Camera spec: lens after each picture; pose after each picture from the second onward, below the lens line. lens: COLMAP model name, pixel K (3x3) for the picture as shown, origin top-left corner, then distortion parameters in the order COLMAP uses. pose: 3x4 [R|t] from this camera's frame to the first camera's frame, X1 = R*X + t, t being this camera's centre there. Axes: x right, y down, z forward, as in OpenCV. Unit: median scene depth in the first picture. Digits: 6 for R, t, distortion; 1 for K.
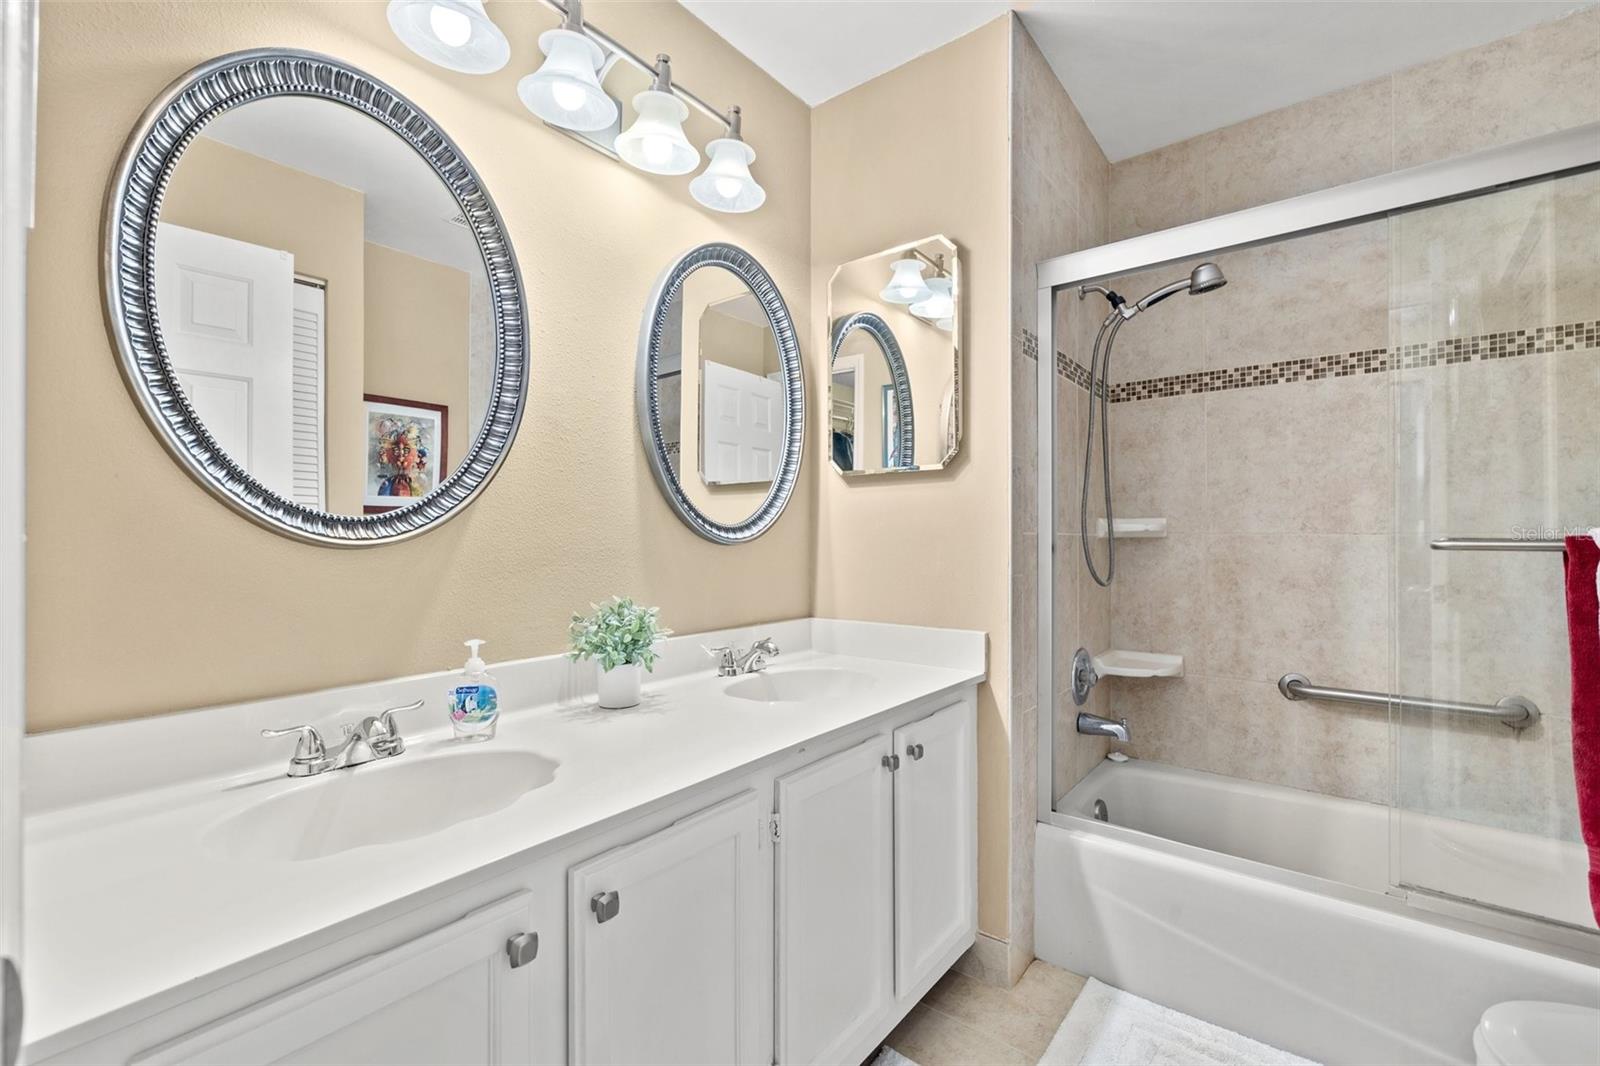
lens RADIAL K [[674.8, 0, 794.6], [0, 674.8, 534.8], [0, 0, 1]] dist [0.000433, -0.000275]
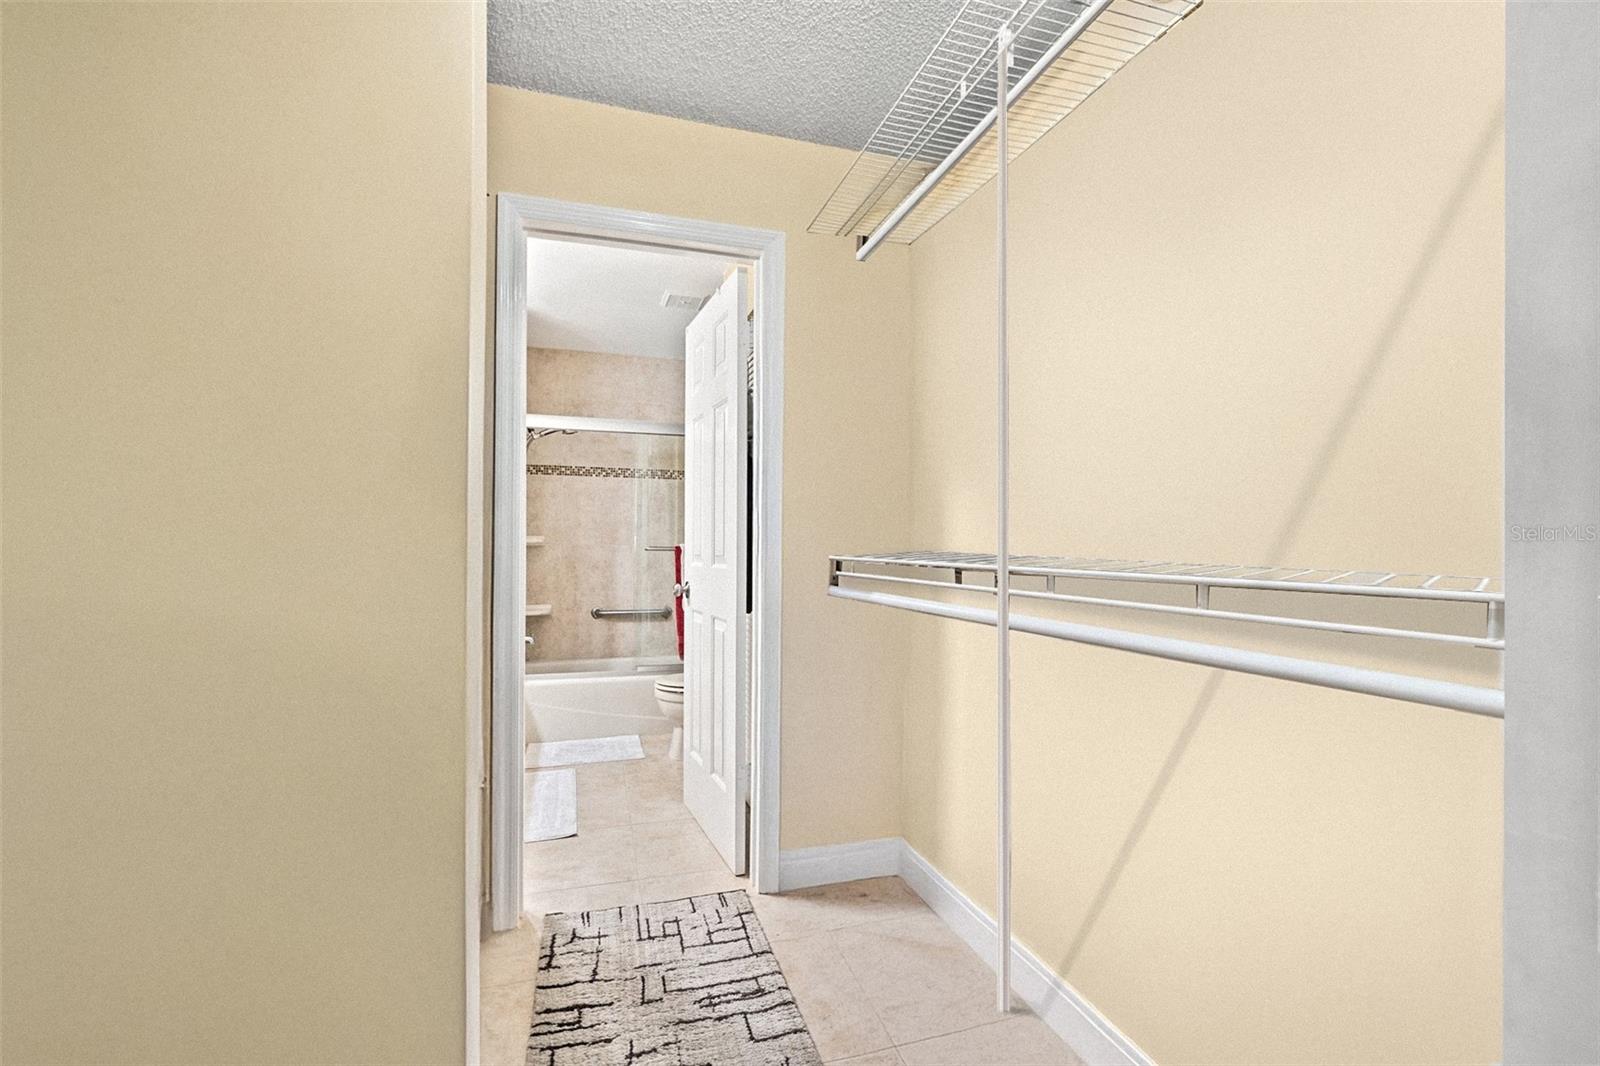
lens RADIAL K [[674.8, 0, 791.7], [0, 674.8, 538.3], [0, 0, 1]] dist [0.000433, -0.000275]
pose [[0.553712, 0.012319, 0.832617, -0.782606], [-0.011065, 0.999911, -0.007436, -0.013328], [-0.832635, -0.005096, 0.553799, -0.789918]]
